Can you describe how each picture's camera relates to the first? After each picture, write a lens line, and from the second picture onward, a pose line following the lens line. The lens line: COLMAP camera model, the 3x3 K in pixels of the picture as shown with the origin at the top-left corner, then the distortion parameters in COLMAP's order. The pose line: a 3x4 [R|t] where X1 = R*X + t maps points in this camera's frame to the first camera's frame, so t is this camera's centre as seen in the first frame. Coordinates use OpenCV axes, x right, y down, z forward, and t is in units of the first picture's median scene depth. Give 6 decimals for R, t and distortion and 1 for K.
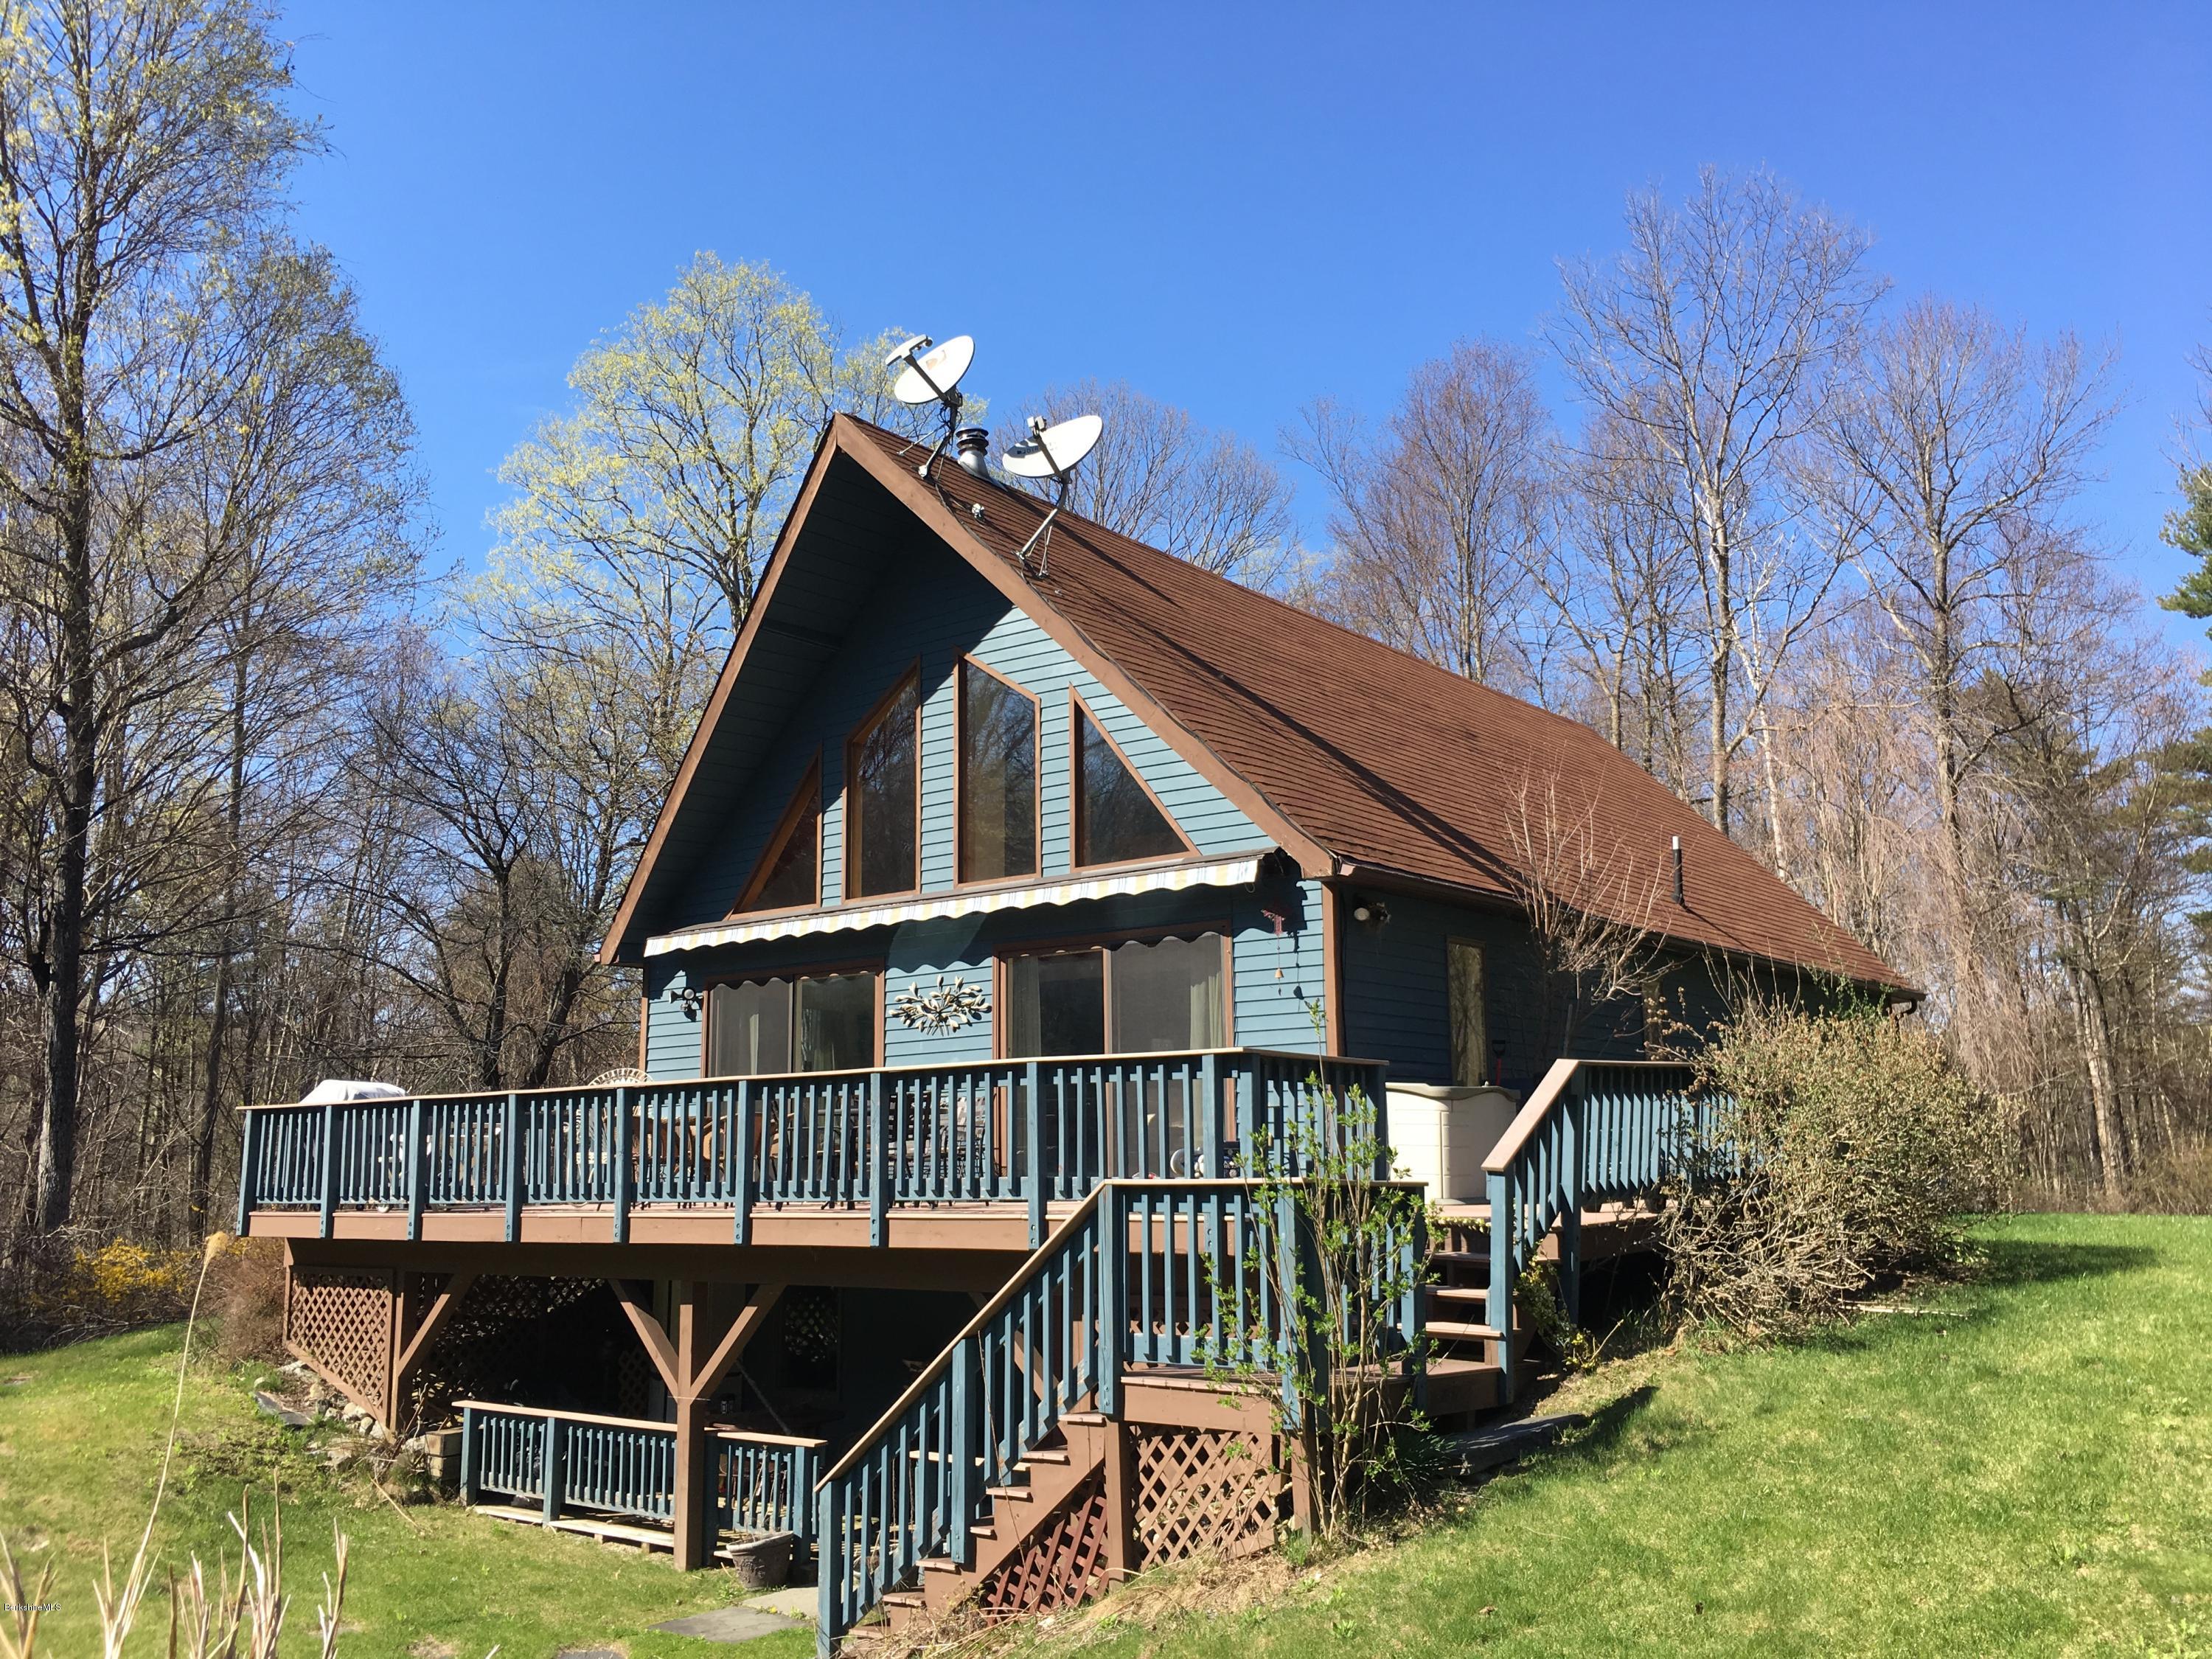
lens RADIAL K [[1869.3, 0, 1082.4], [0, 1869.3, 837.4], [0, 0, 1]] dist [0.044195, 0.000630]
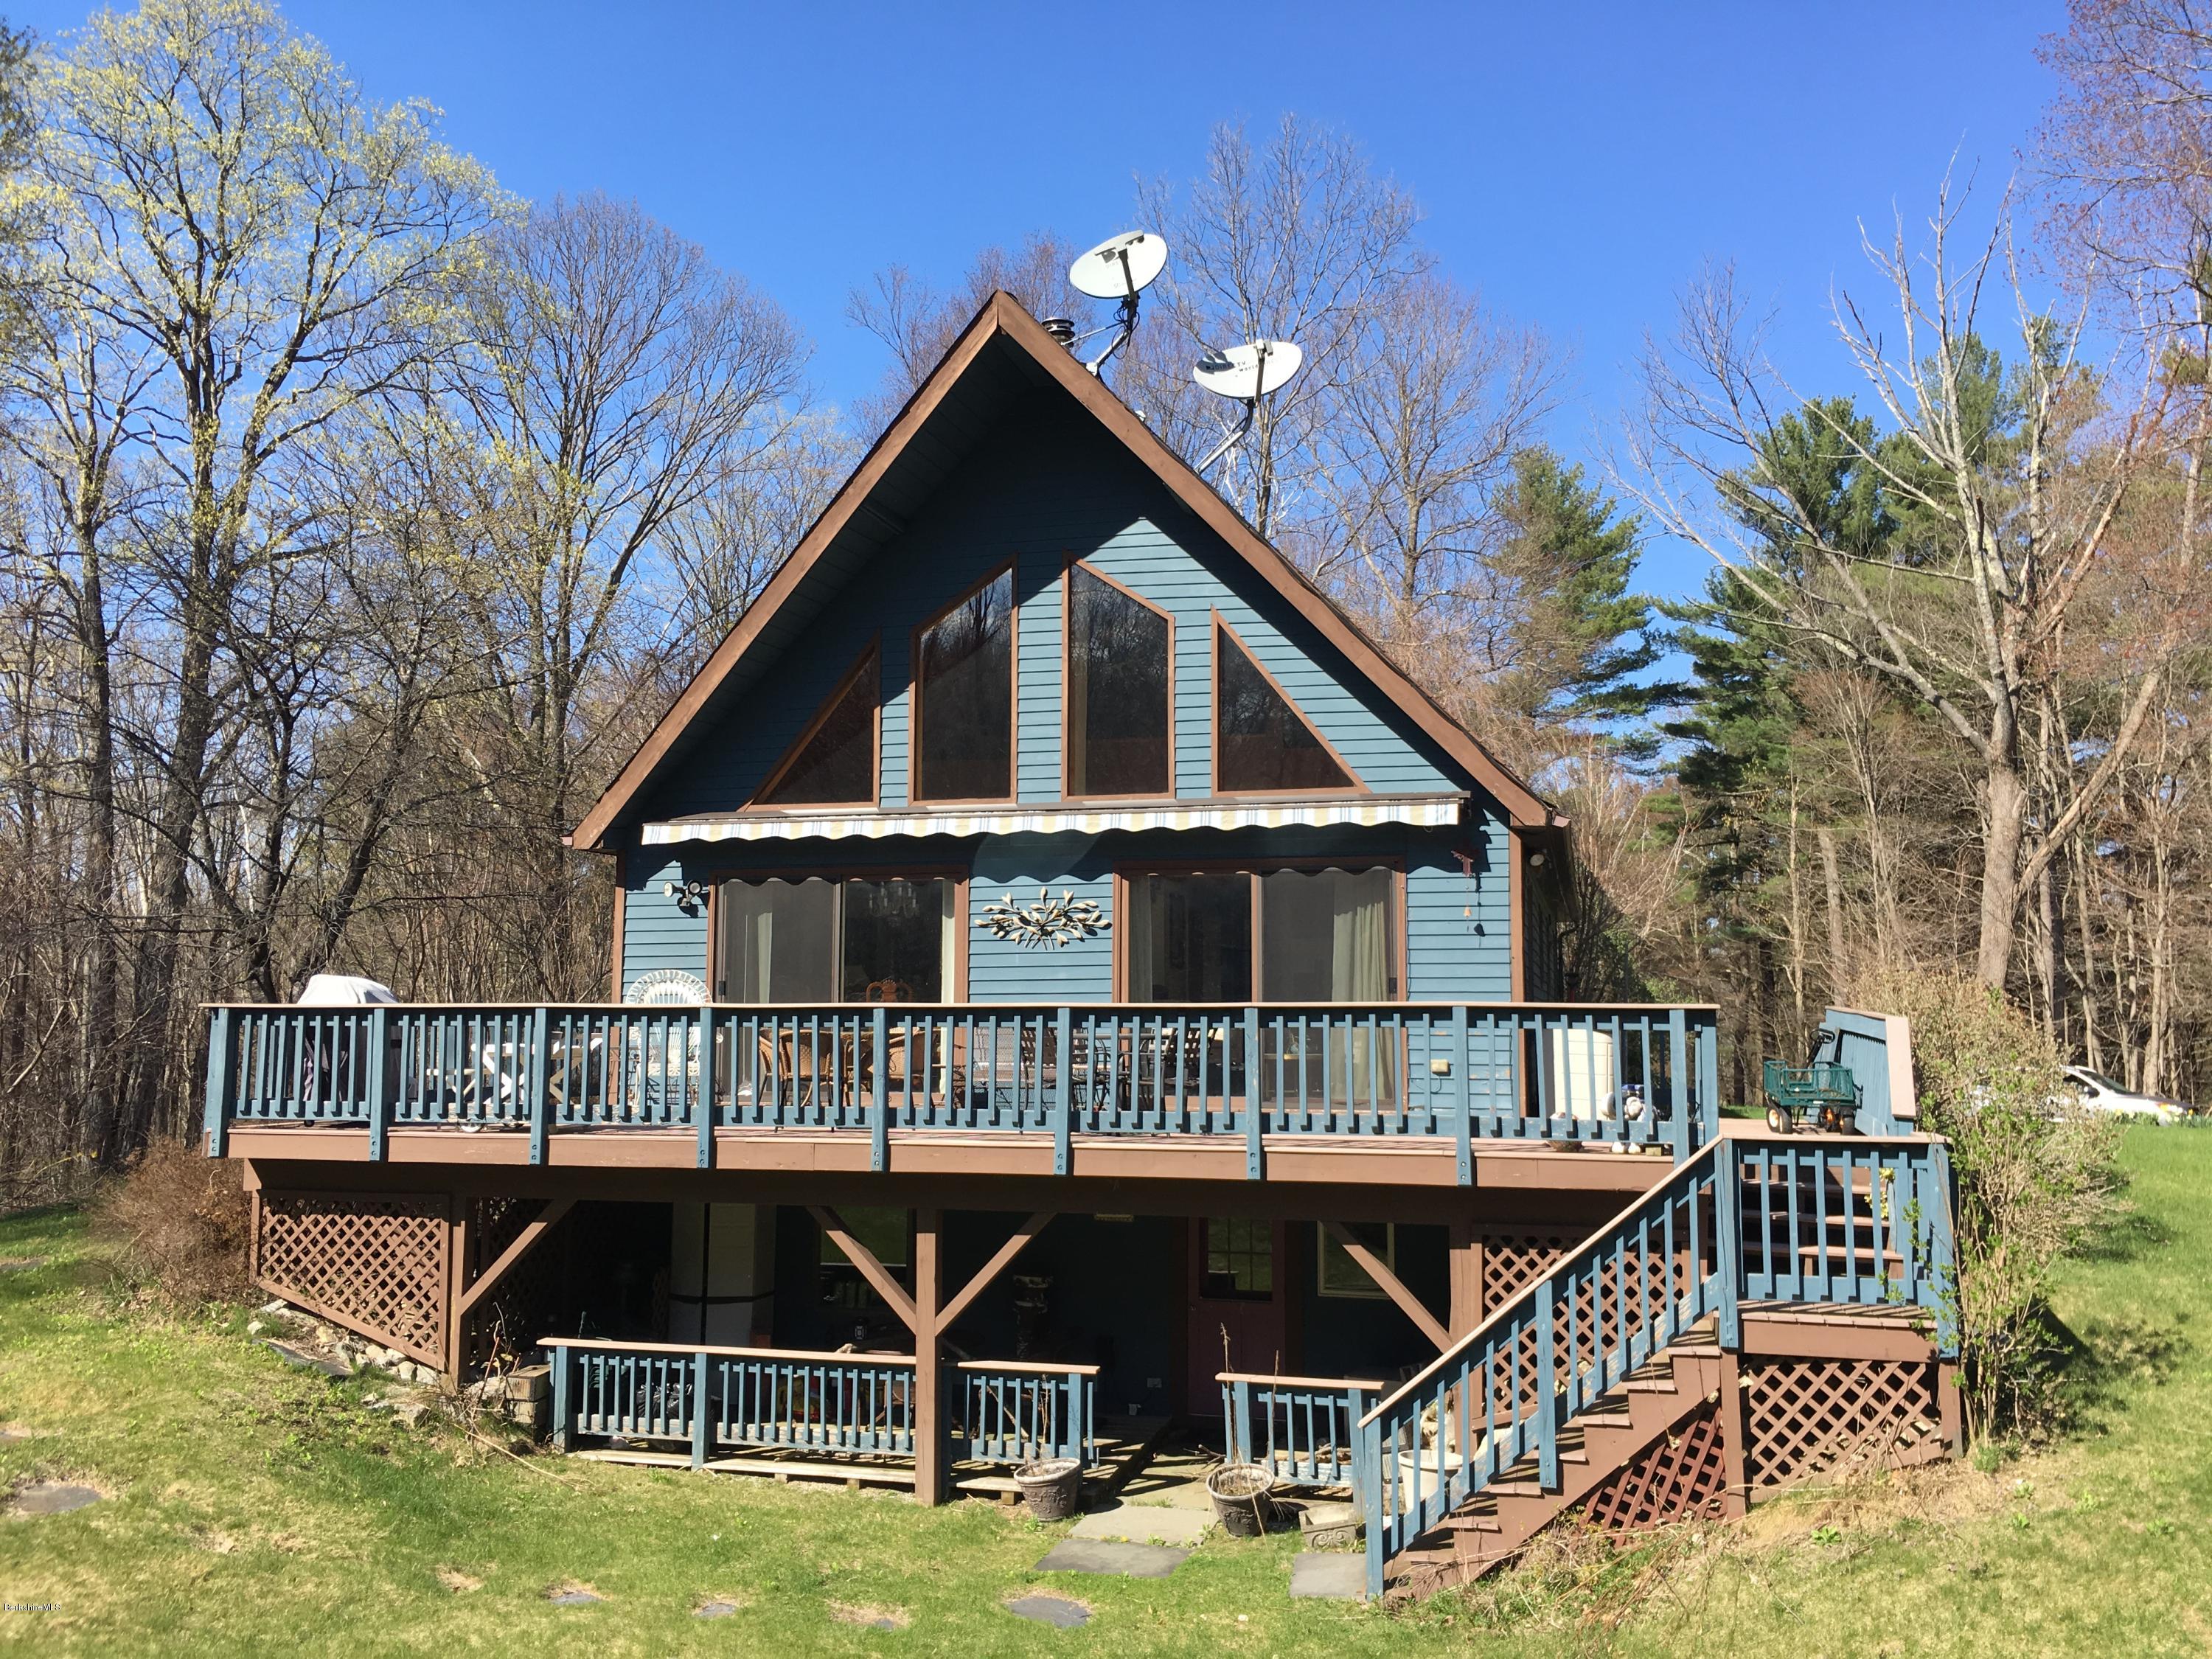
lens RADIAL K [[1869.3, 0, 1082.4], [0, 1869.3, 837.4], [0, 0, 1]] dist [0.044195, 0.000630]
pose [[0.917001, 0.053088, 0.395338, -0.464243], [-0.082750, 0.994861, 0.058349, -0.011871], [-0.390208, -0.086220, 0.916681, 0.101109]]
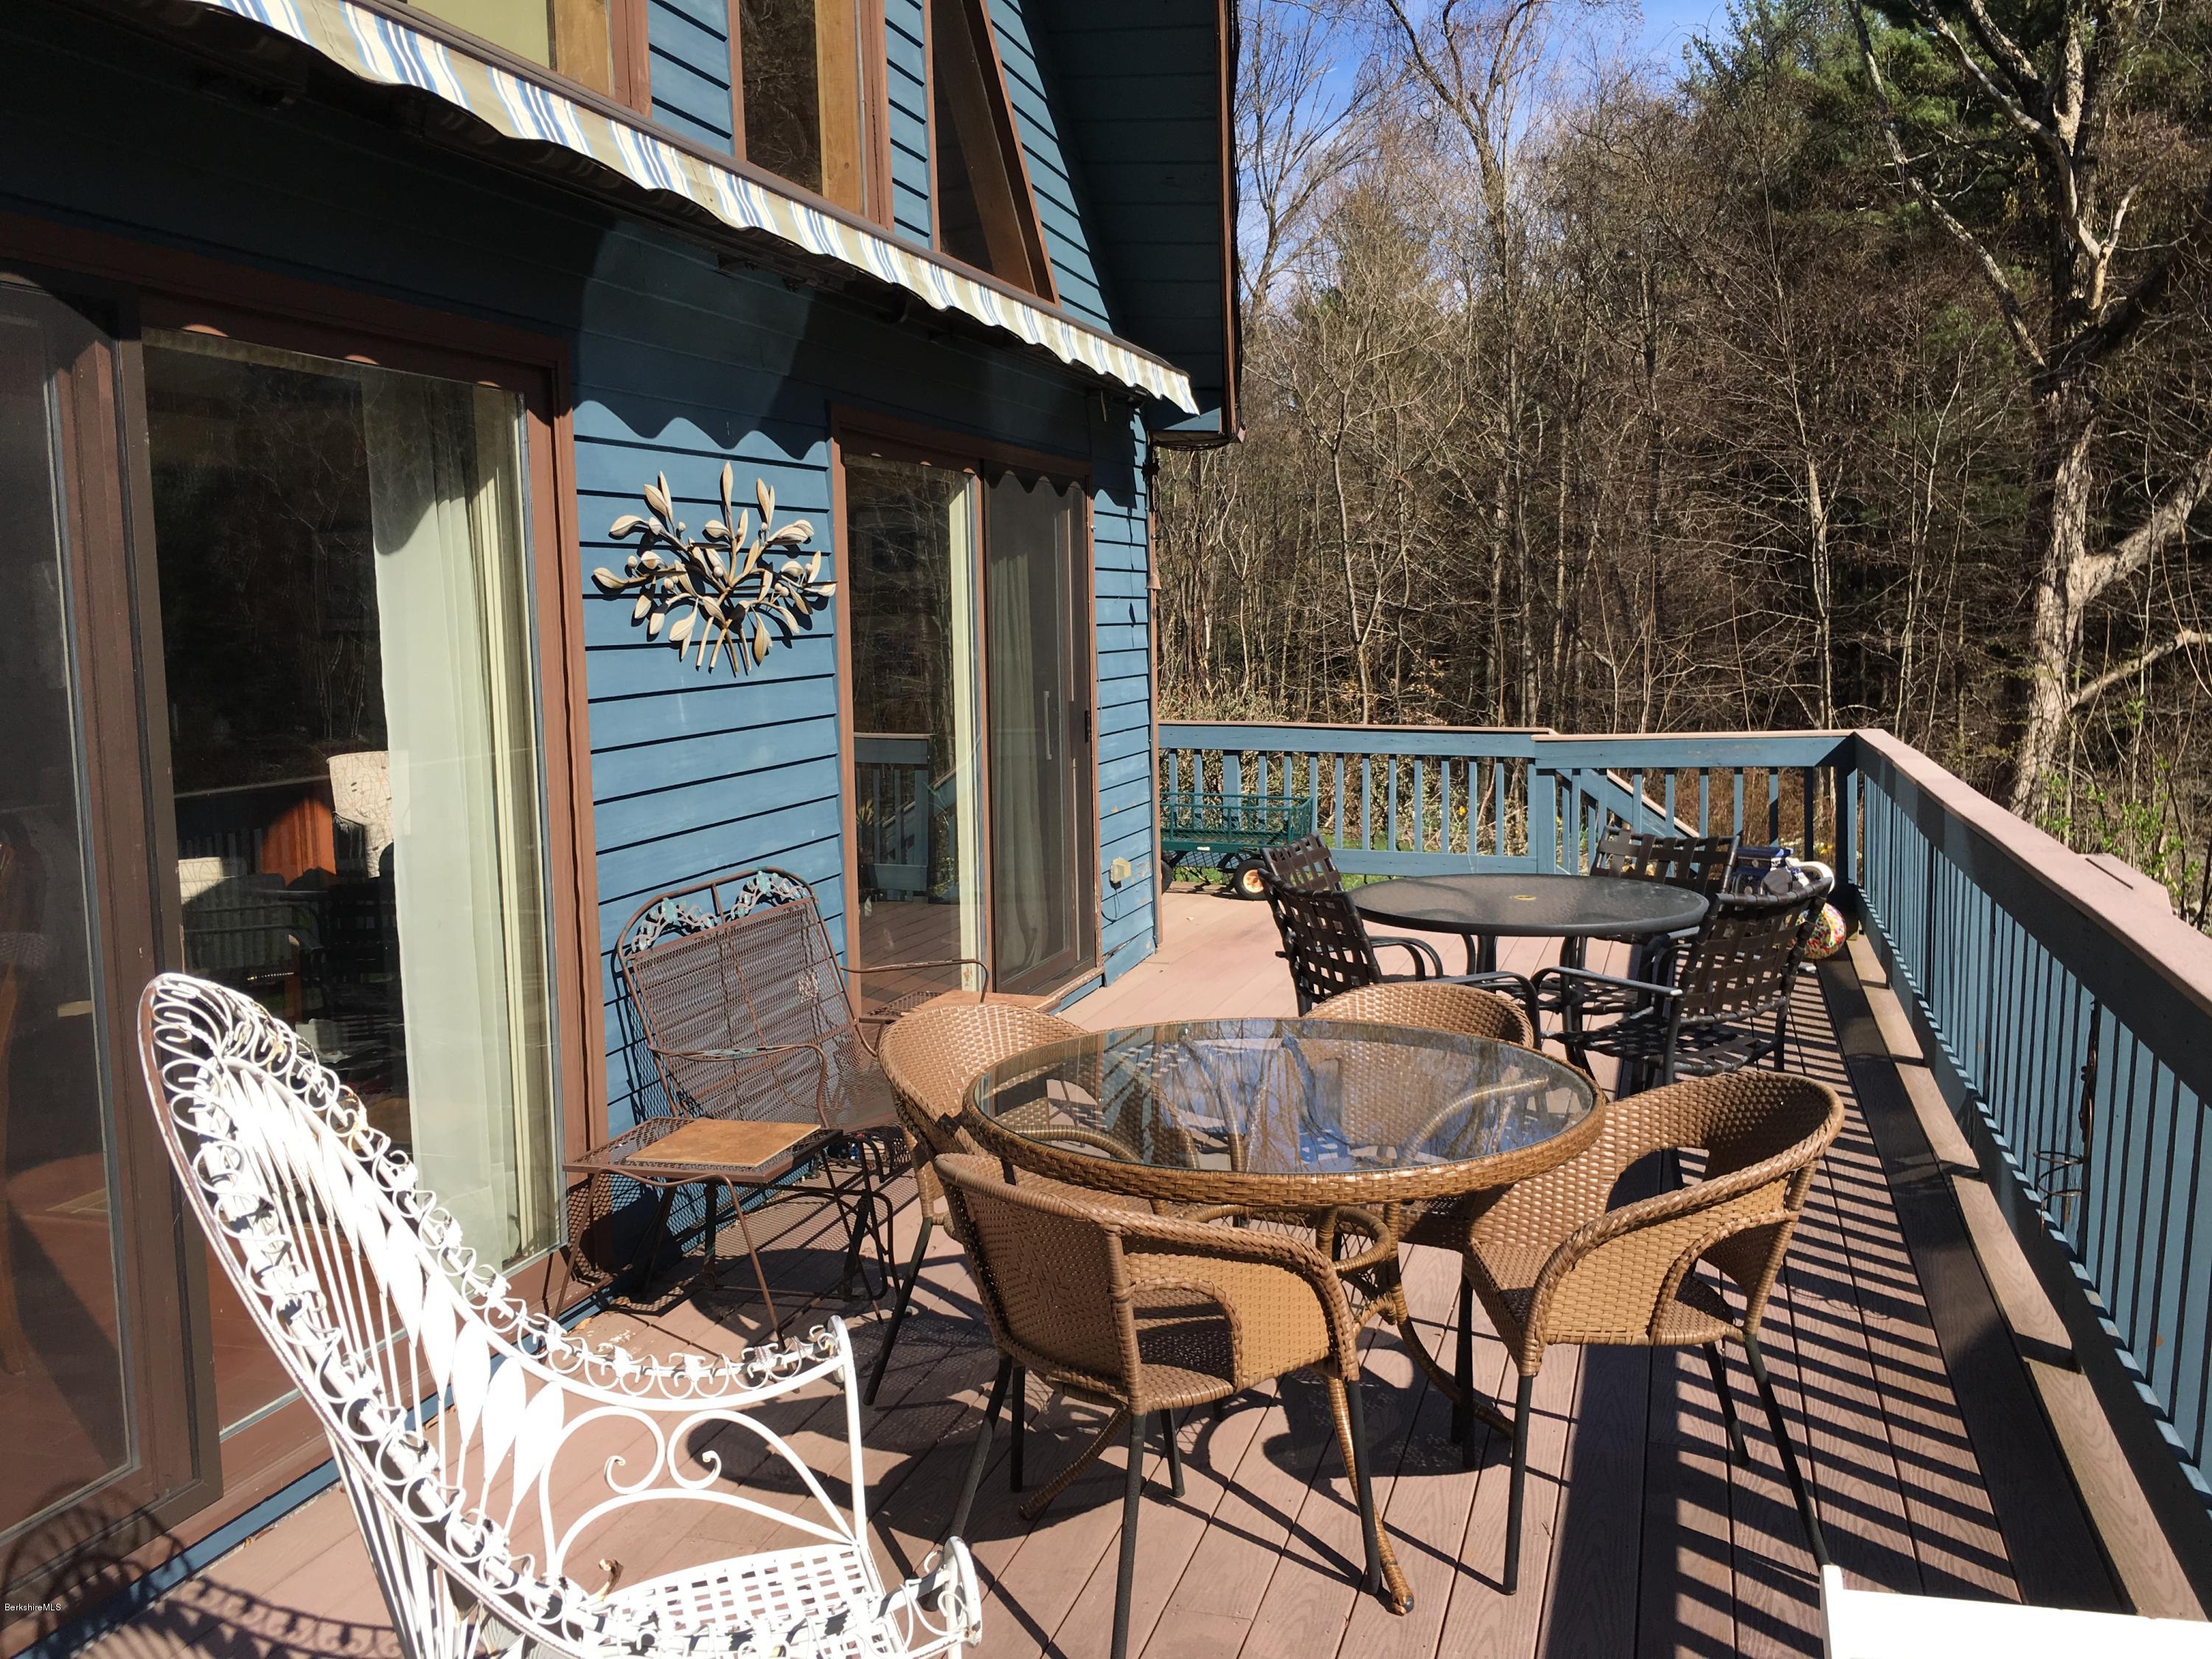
lens RADIAL K [[1869.3, 0, 1082.4], [0, 1869.3, 837.4], [0, 0, 1]] dist [0.044195, 0.000630]
pose [[-0.346806, -0.088174, 0.933783, -0.389507], [-0.132636, 0.990177, 0.044239, 0.115199], [-0.928511, -0.108511, -0.355094, 1.089318]]
